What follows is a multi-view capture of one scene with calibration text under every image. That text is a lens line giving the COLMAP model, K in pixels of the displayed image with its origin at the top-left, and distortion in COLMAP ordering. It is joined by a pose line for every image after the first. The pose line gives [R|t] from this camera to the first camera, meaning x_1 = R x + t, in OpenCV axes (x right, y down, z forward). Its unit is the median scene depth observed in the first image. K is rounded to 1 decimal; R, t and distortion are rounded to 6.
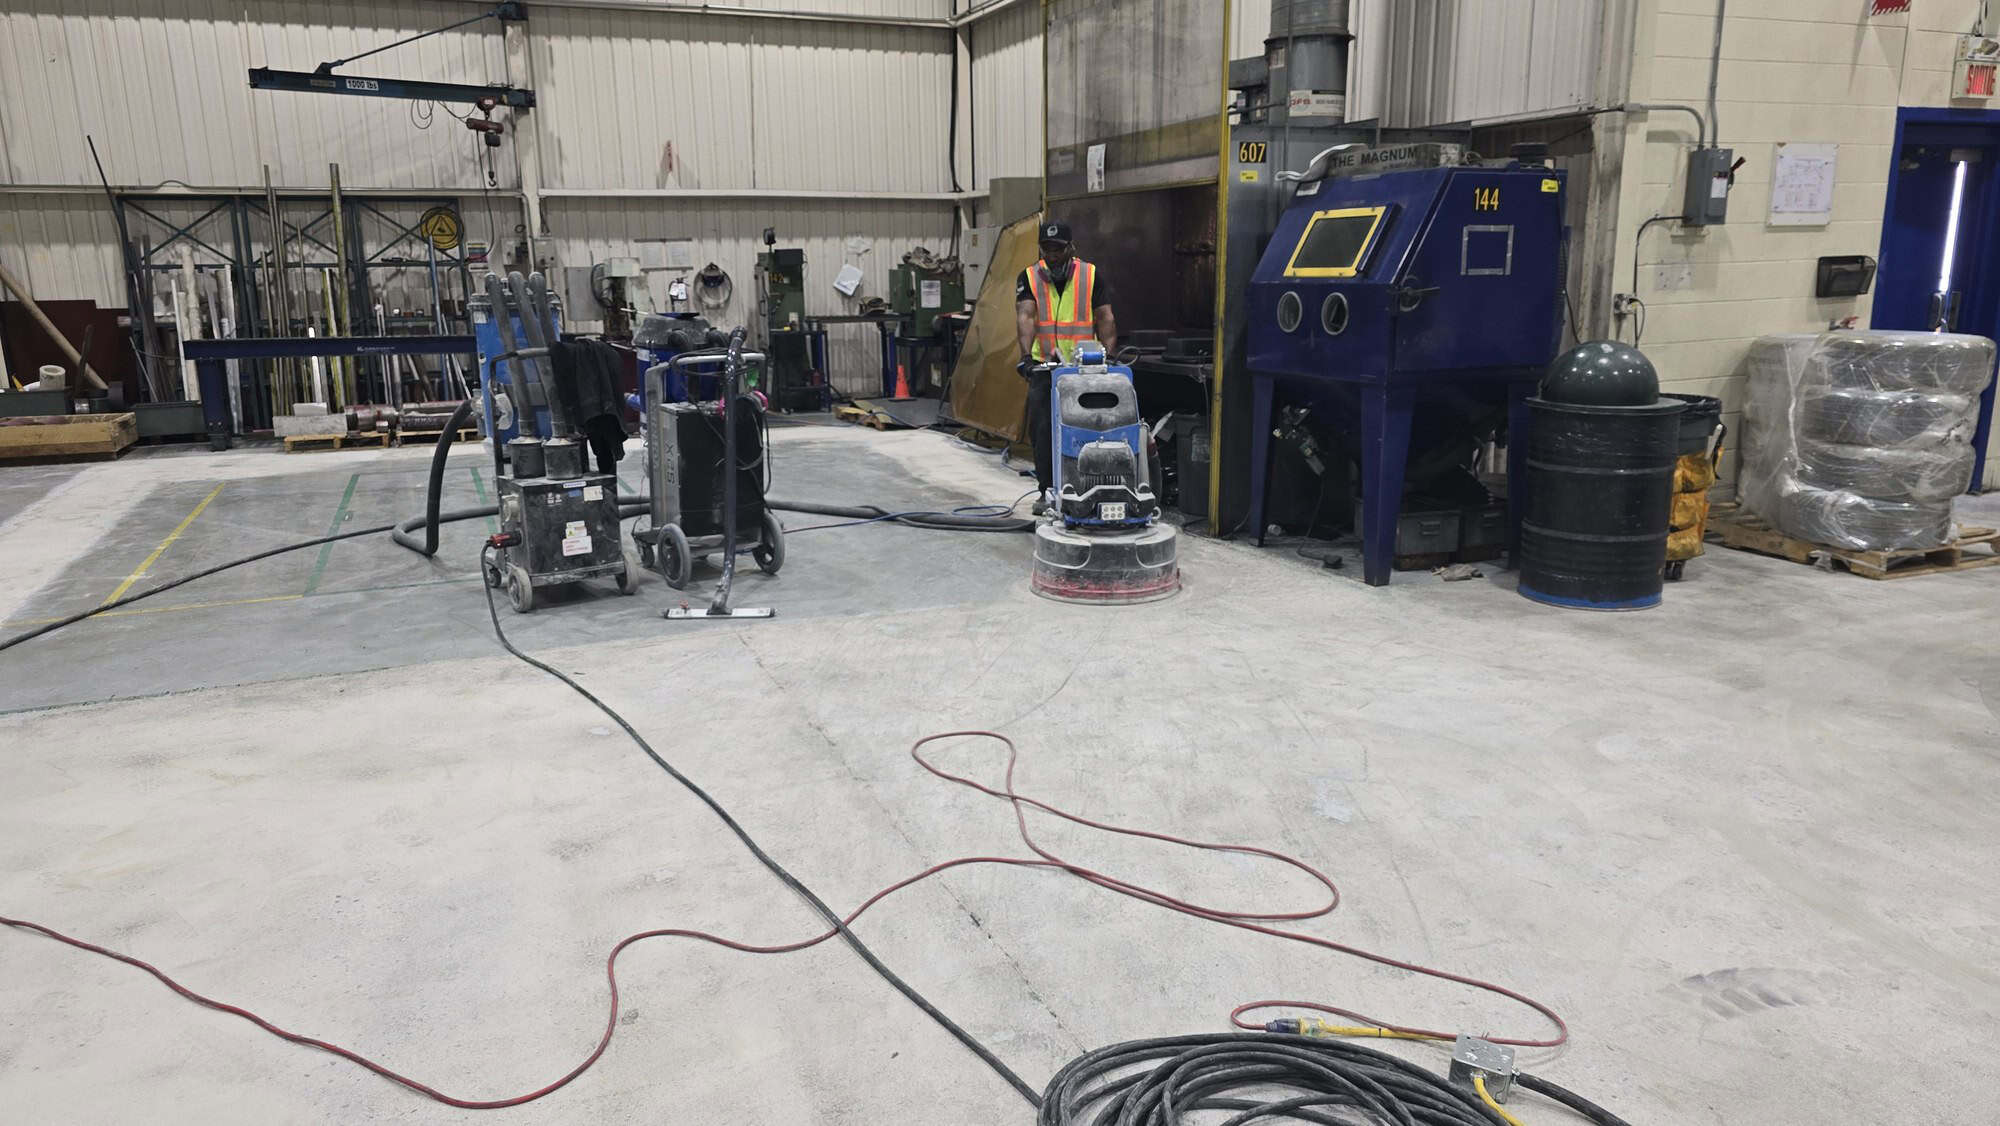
lens RADIAL K [[1353.5, 0, 1000.0], [0, 1353.5, 563.0], [0, 0, 1]] dist [0.108382, -0.126967]
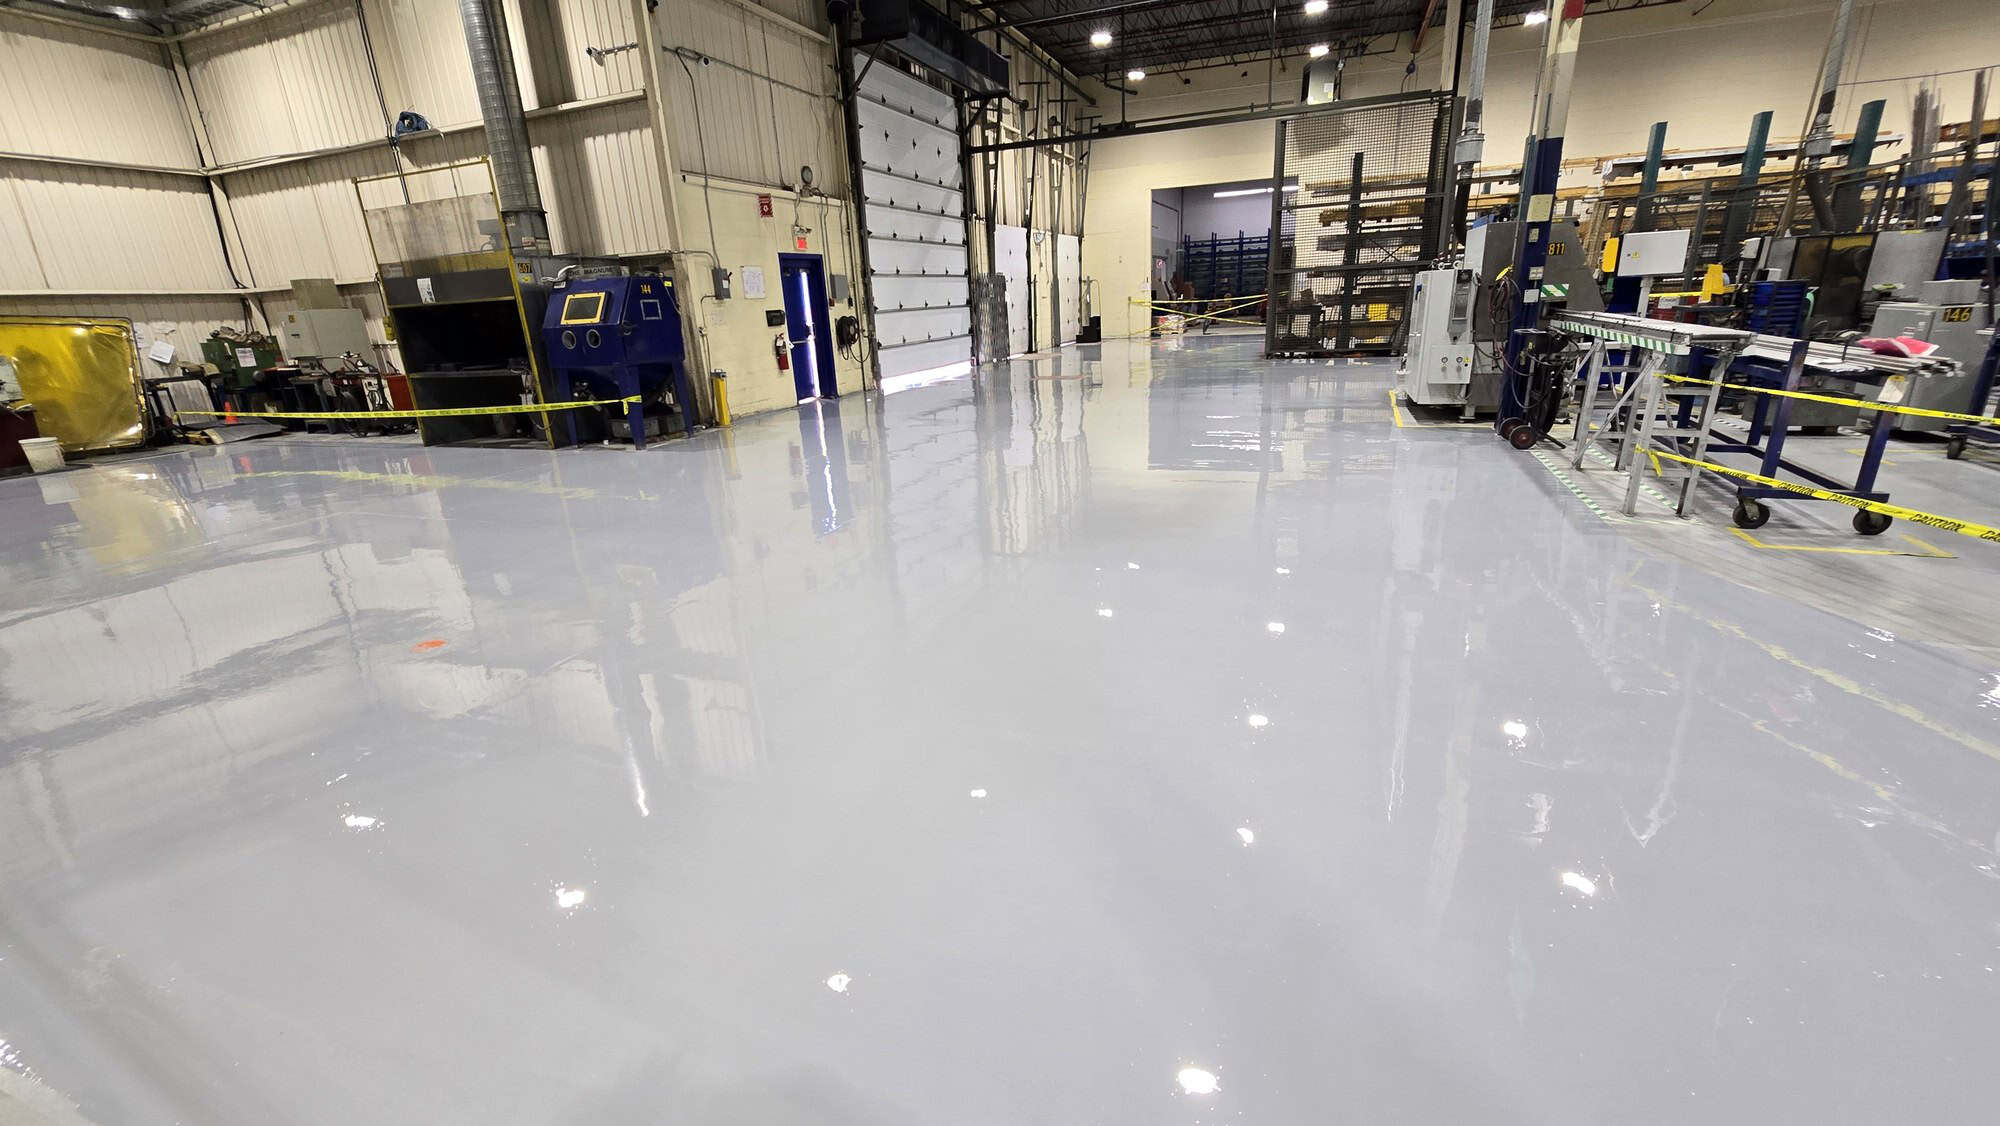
lens RADIAL K [[838.2, 0, 997.3], [0, 838.2, 572.2], [0, 0, 1]] dist [0.002360, -0.000097]
pose [[0.704191, -0.245733, 0.666131, -0.297437], [0.198726, 0.968915, 0.147349, 0.120927], [-0.681632, 0.028615, 0.731135, -0.475009]]
